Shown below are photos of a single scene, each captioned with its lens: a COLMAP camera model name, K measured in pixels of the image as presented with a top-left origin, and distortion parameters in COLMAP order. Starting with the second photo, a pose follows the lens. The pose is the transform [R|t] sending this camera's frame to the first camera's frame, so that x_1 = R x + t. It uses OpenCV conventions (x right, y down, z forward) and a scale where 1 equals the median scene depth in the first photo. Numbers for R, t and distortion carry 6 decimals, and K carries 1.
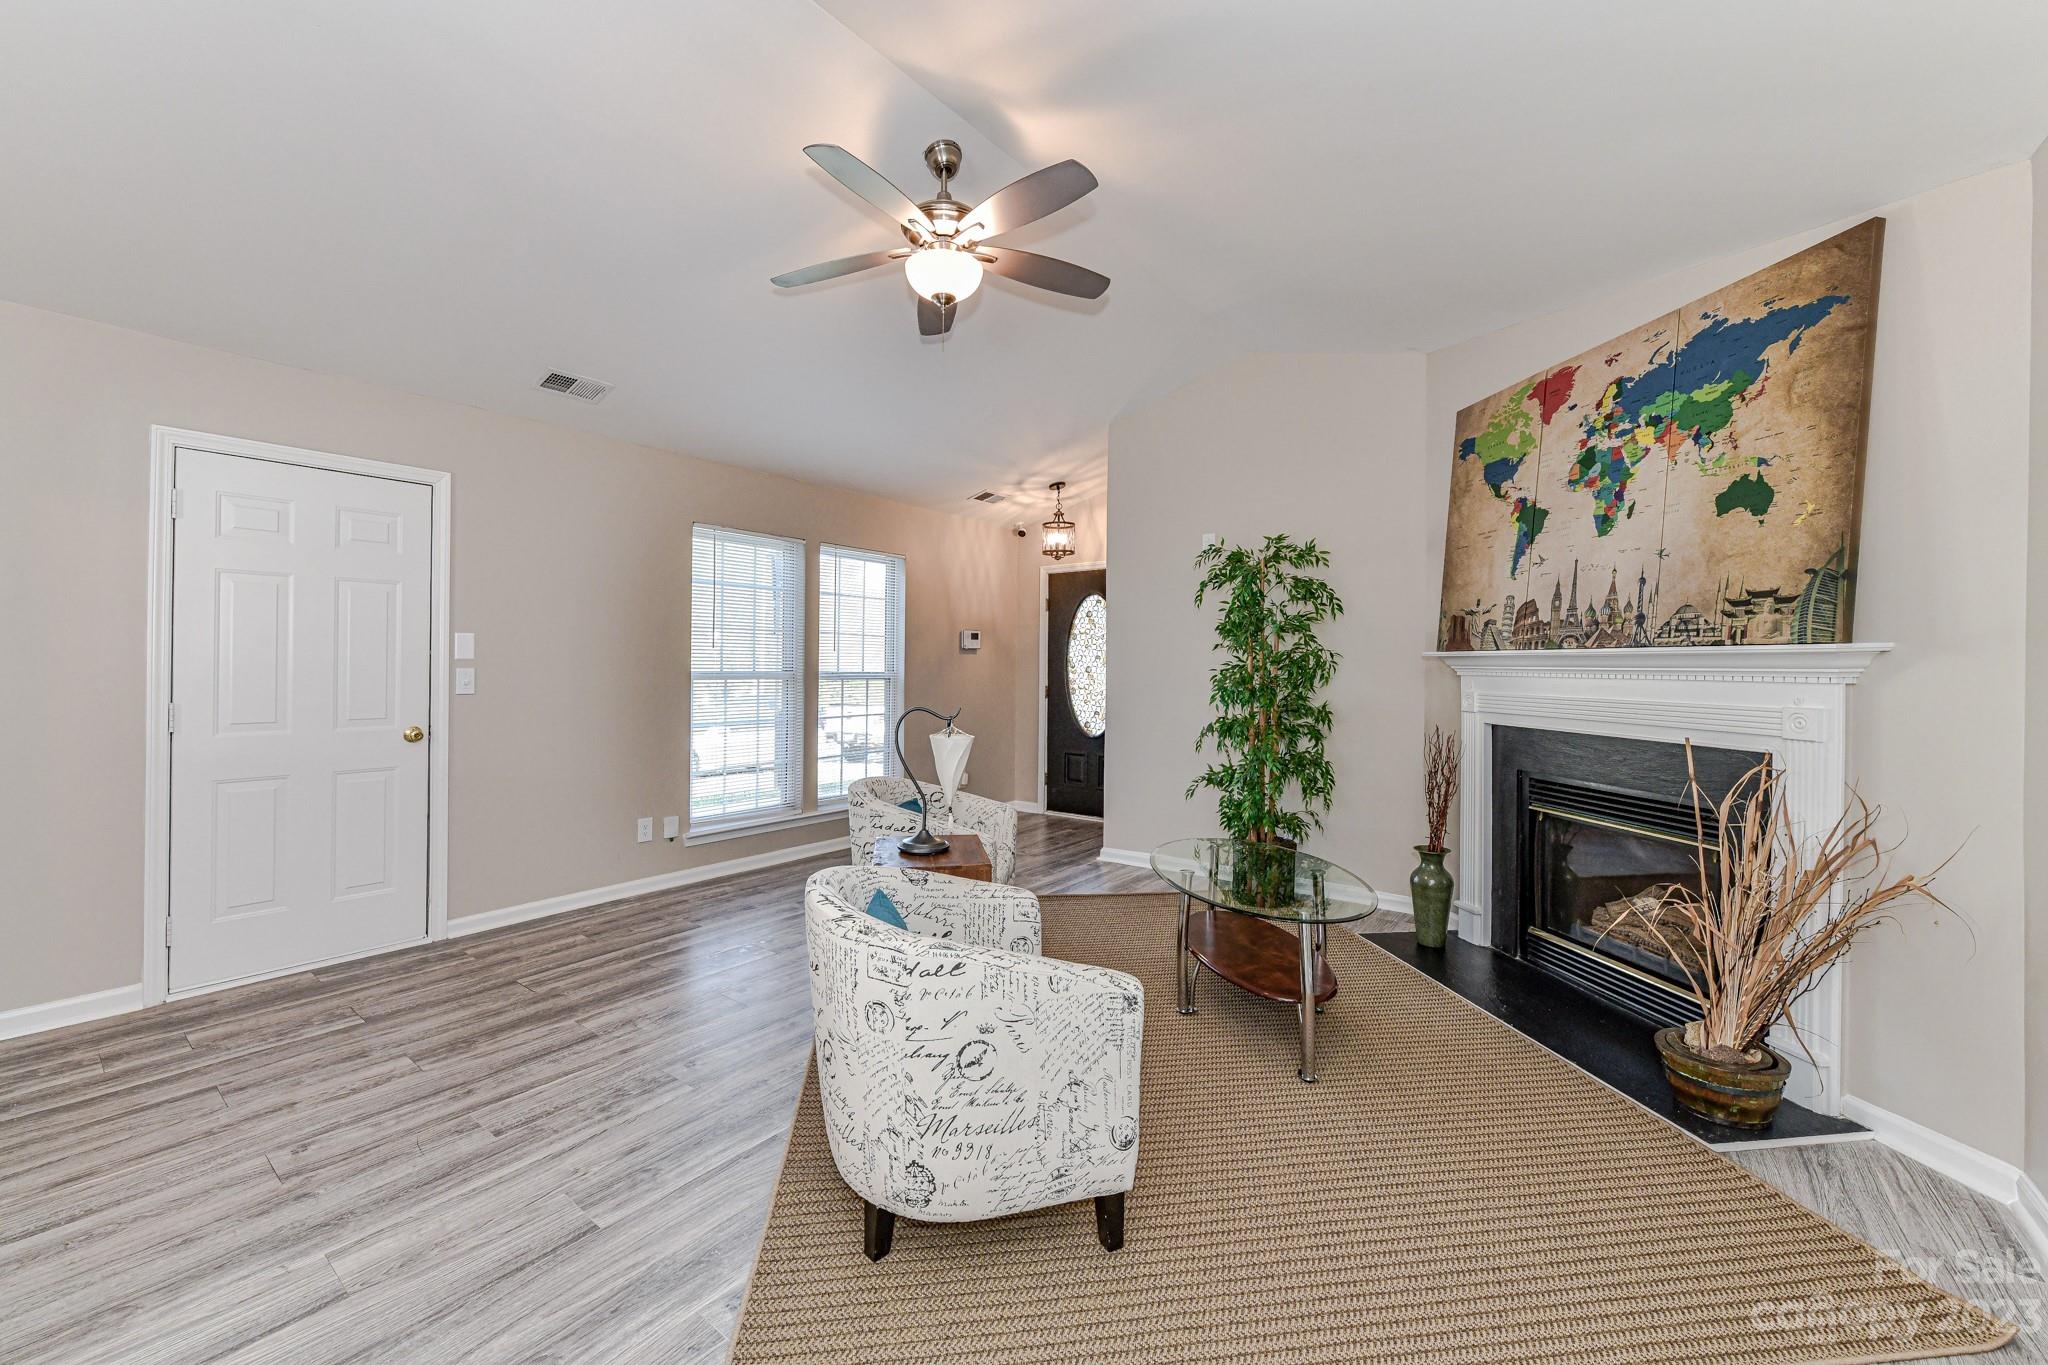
lens RADIAL K [[804.4, 0, 1028.0], [0, 804.4, 668.5], [0, 0, 1]] dist [0.005422, -0.001689]
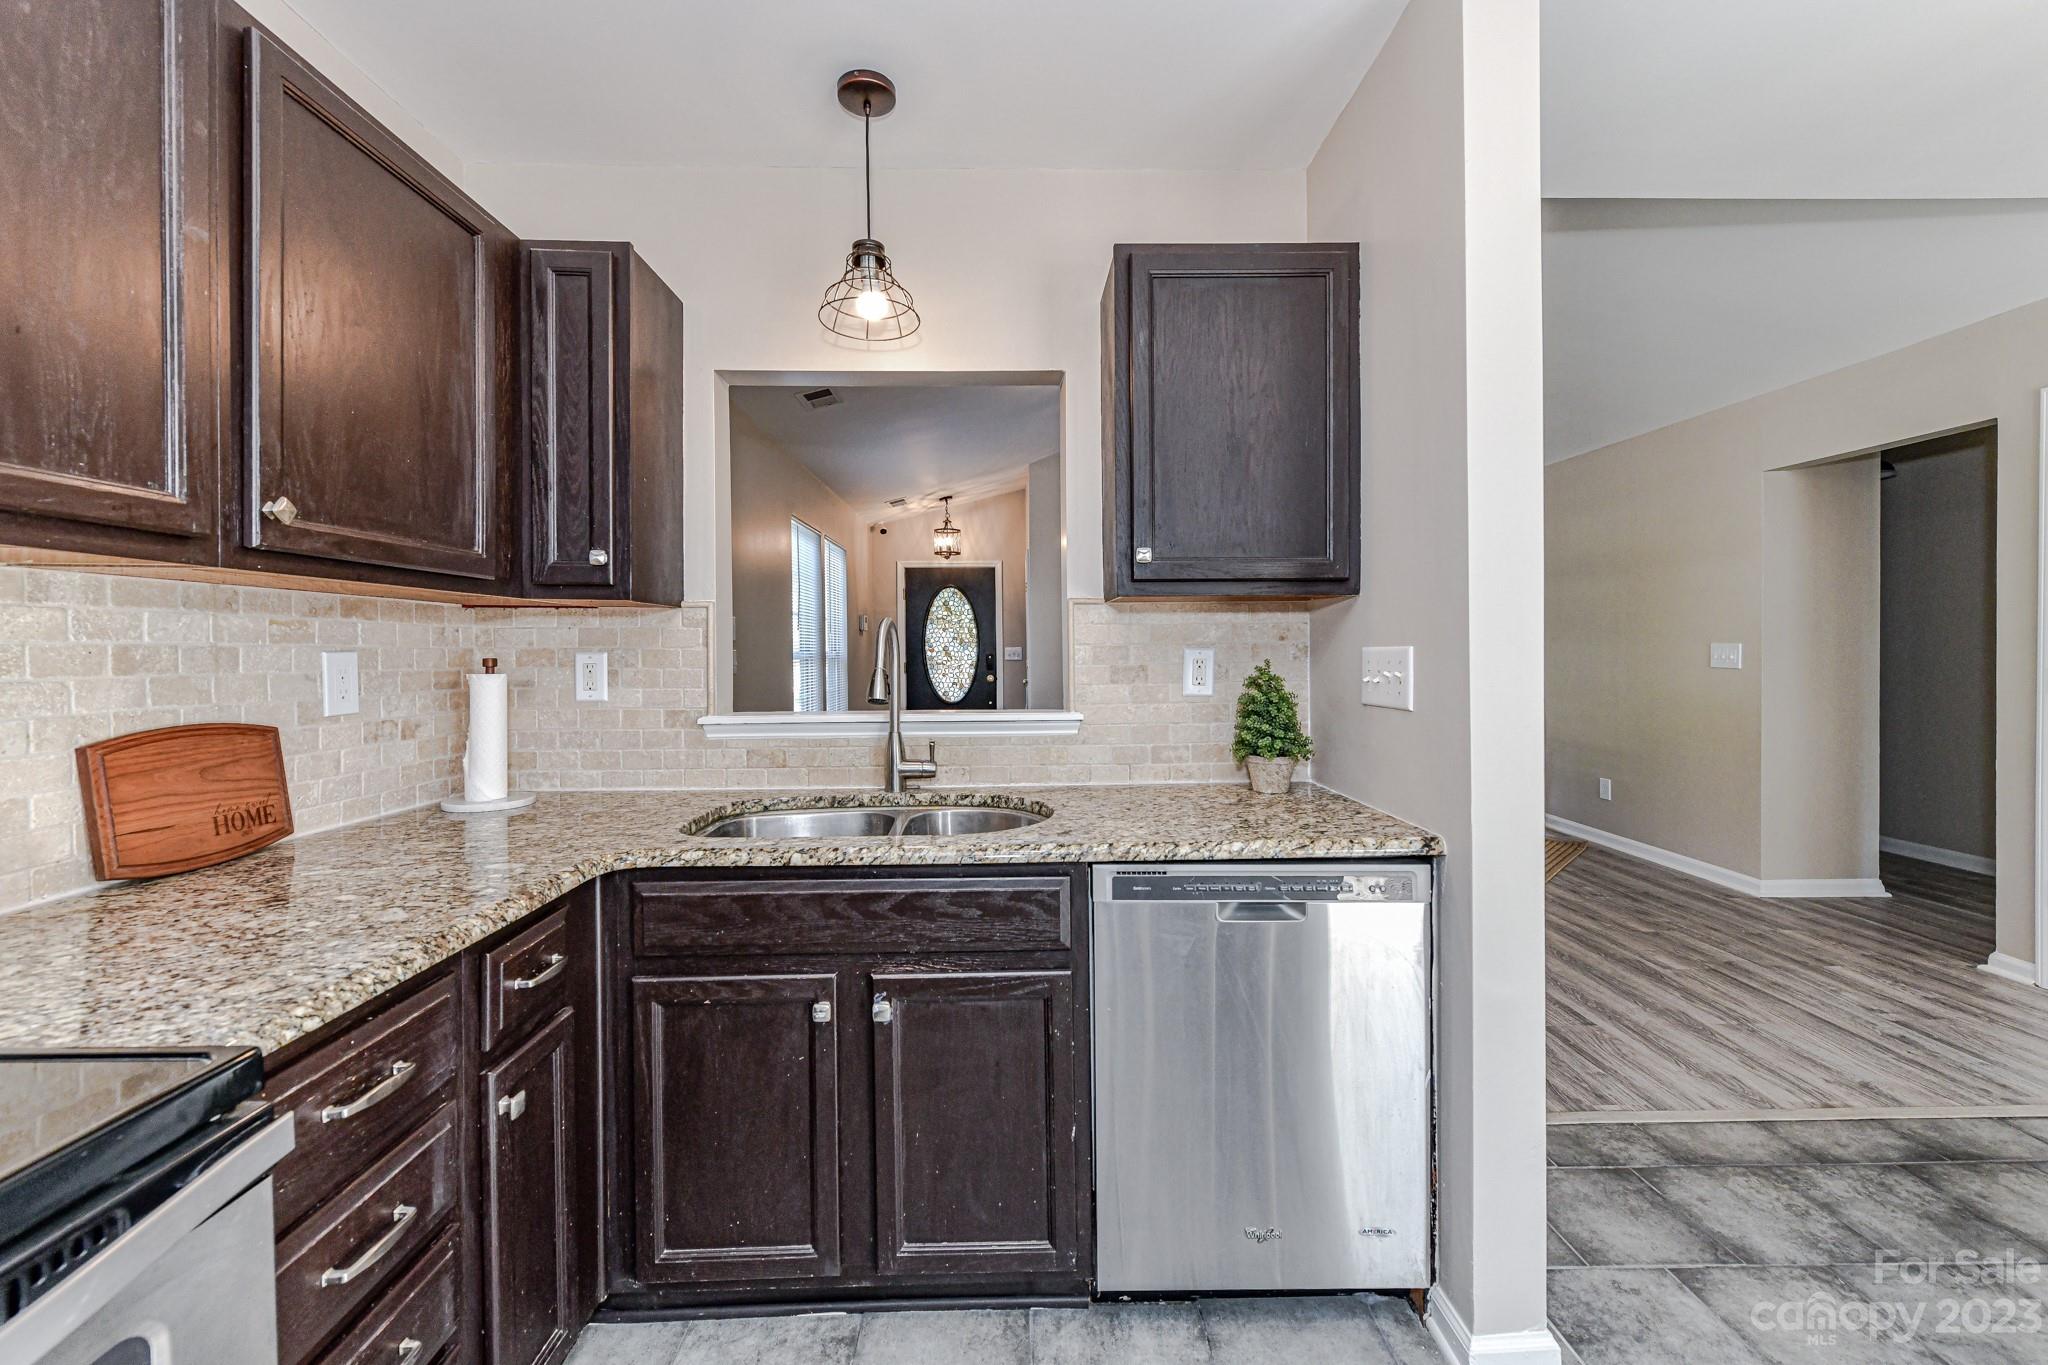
lens RADIAL K [[804.4, 0, 1020.6], [0, 804.4, 657.0], [0, 0, 1]] dist [0.005422, -0.001689]
pose [[0.788622, -0.017681, 0.614624, -1.207051], [0.011123, 0.999833, 0.014491, -0.003378], [-0.614778, -0.004592, 0.788687, -0.078264]]
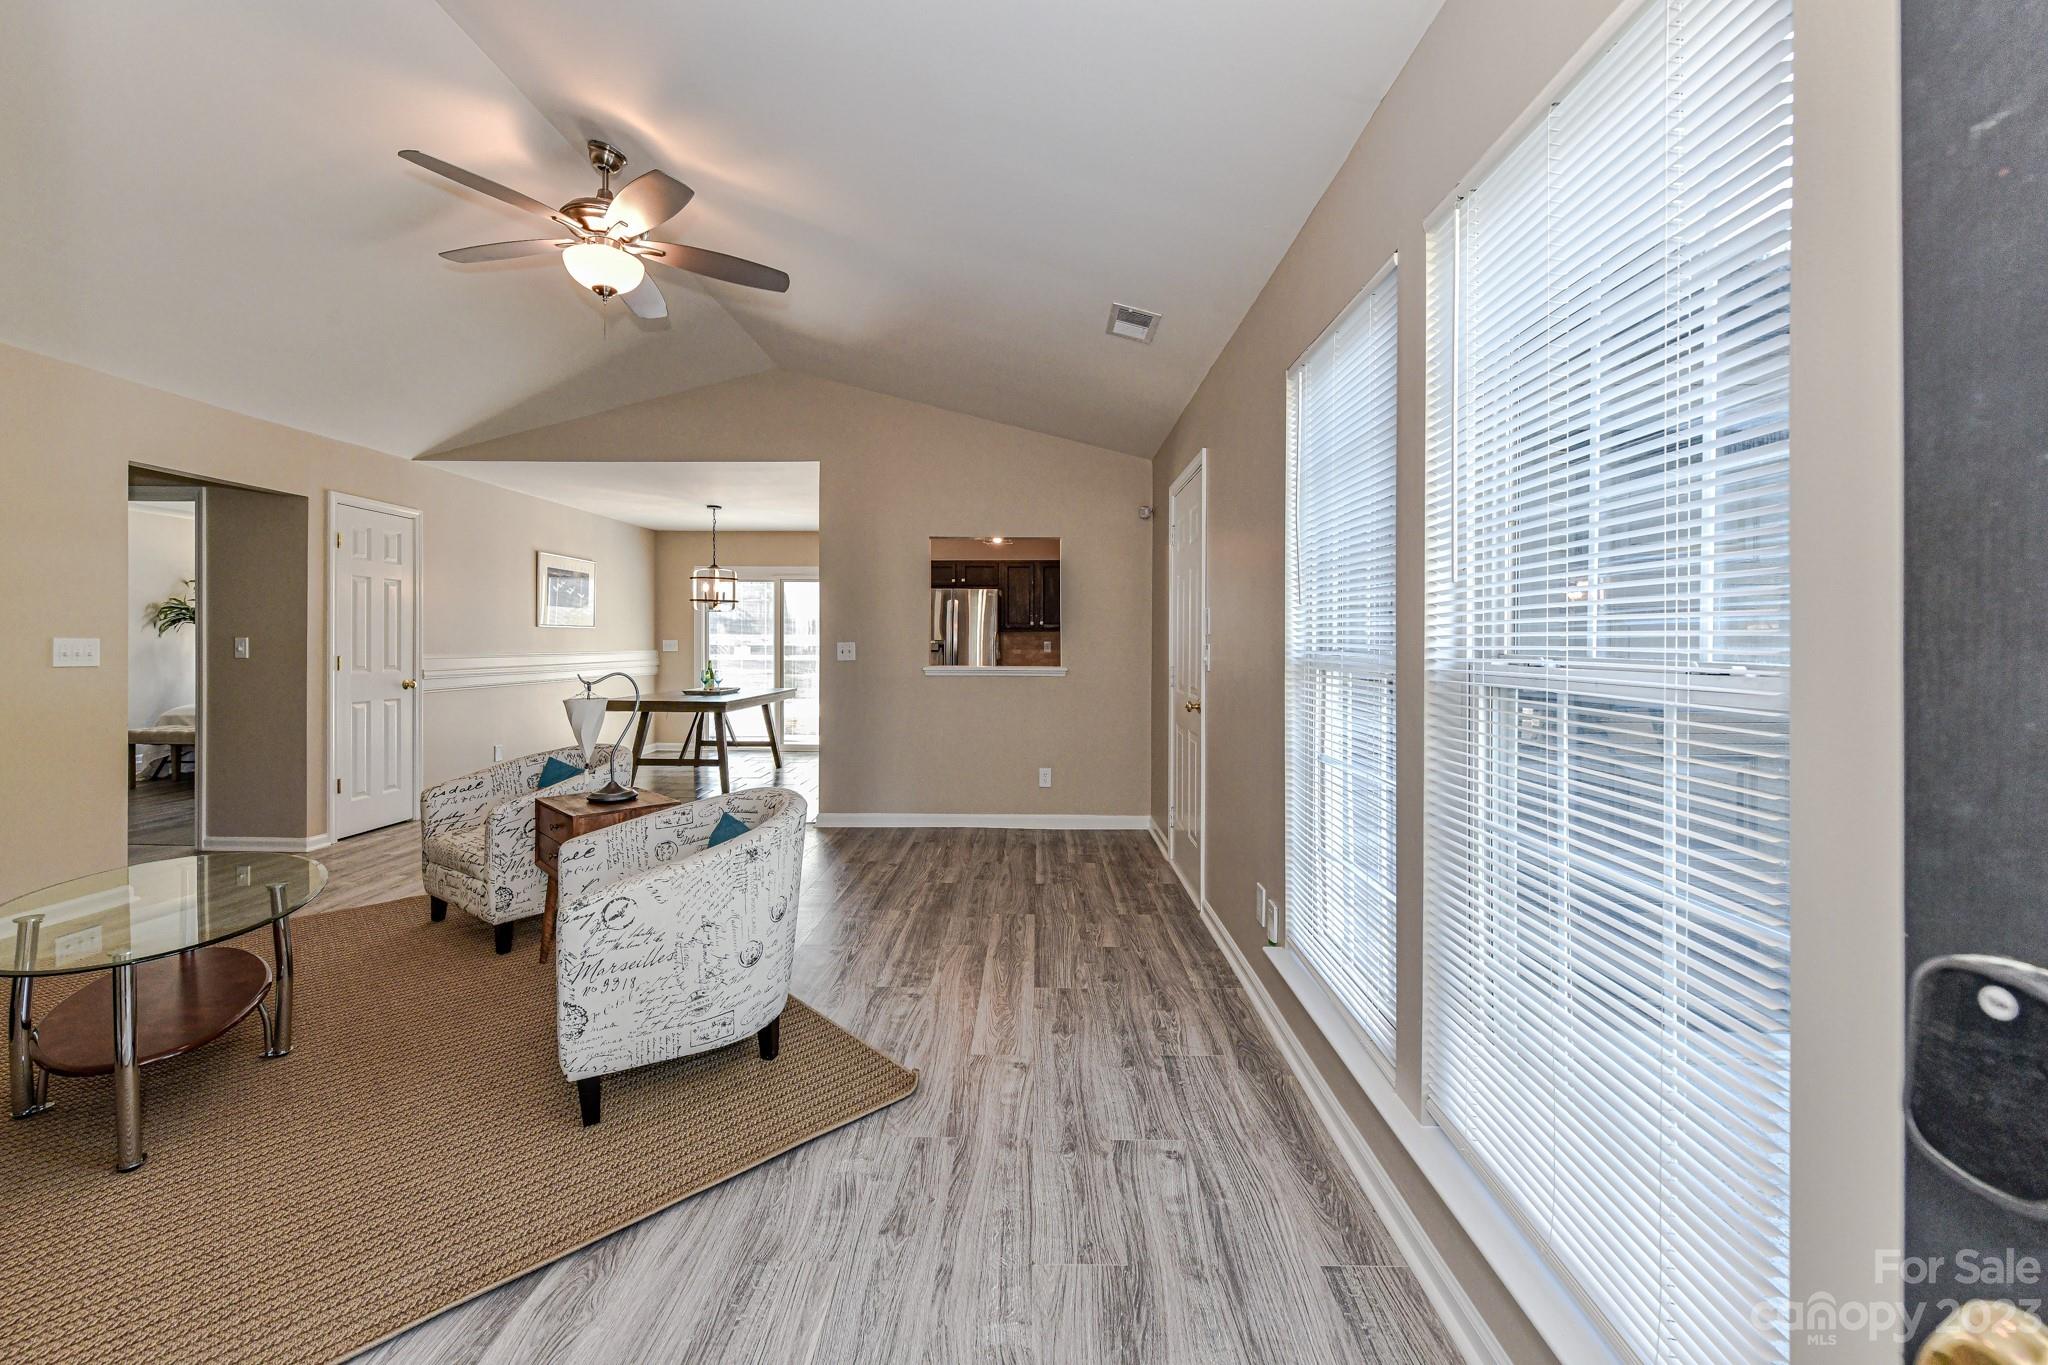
lens RADIAL K [[804.4, 0, 1022.8], [0, 804.4, 639.5], [0, 0, 1]] dist [0.005422, -0.001689]
pose [[-0.809902, -0.011486, -0.586452, 0.057707], [-0.009491, 0.999934, -0.006476, 0.001497], [0.586488, 0.000321, -0.809958, 1.897035]]
